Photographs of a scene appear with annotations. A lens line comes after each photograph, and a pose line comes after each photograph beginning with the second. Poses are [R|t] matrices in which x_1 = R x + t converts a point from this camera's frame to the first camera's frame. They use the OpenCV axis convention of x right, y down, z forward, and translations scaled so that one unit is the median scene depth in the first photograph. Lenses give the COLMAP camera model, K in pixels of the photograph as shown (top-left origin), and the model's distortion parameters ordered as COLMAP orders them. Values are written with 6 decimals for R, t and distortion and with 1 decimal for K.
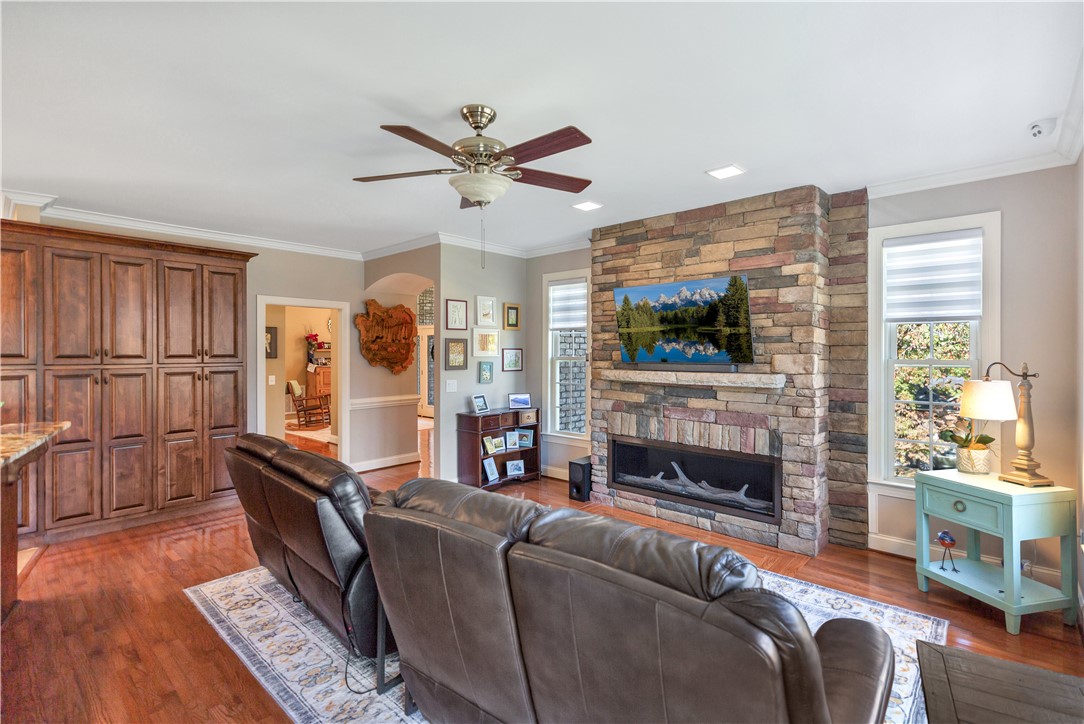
lens RADIAL K [[502.8, 0, 544.8], [0, 502.8, 351.3], [0, 0, 1]] dist [0.003345, 0.000628]
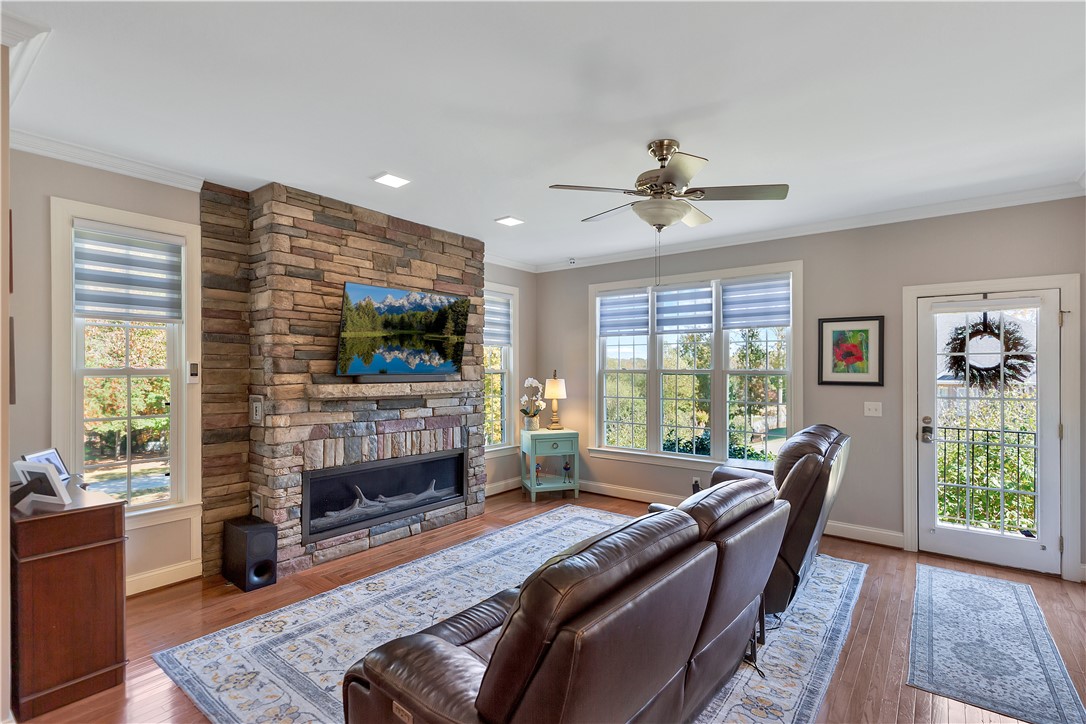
lens RADIAL K [[511.7, 0, 542.6], [0, 511.7, 372.0], [0, 0, 1]] dist [0.001999, 0.000331]
pose [[-0.073295, -0.000929, 0.997310, -0.717641], [0.001978, 0.999997, 0.001076, 0.018548], [-0.997308, 0.002051, -0.073292, 0.780576]]
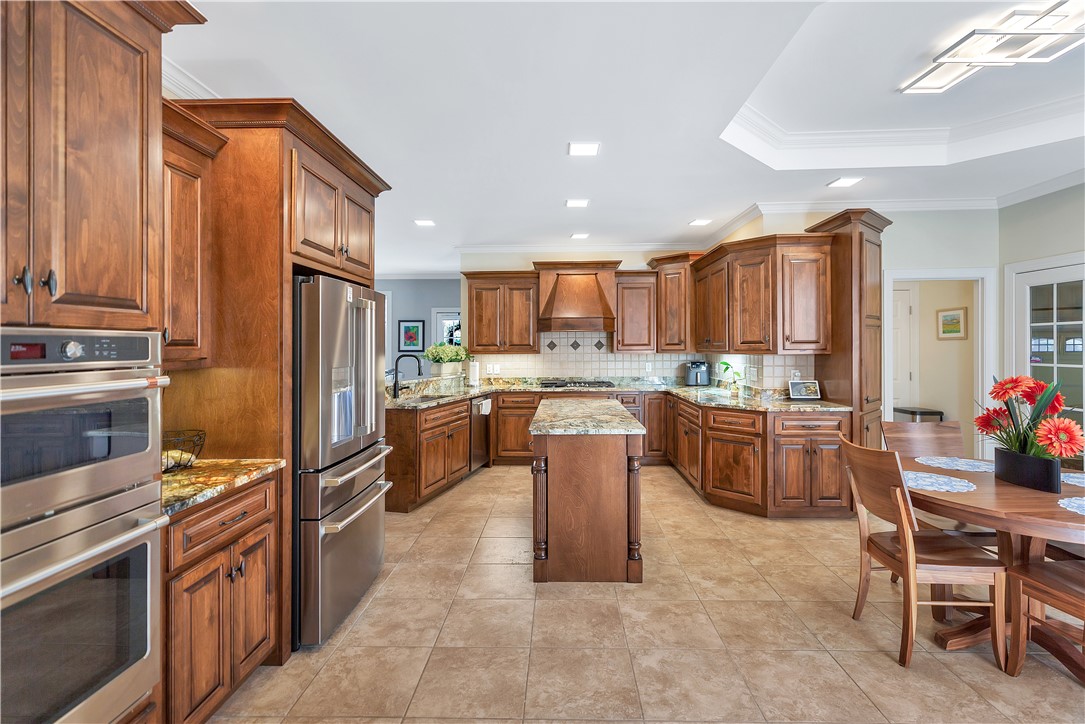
lens RADIAL K [[511.7, 0, 545.4], [0, 511.7, 346.4], [0, 0, 1]] dist [0.003125, 0.000292]
pose [[-0.648311, 0.004567, 0.761362, -1.738656], [0.007868, 0.999969, 0.000702, 0.025957], [-0.761335, 0.006446, -0.648326, 1.060445]]
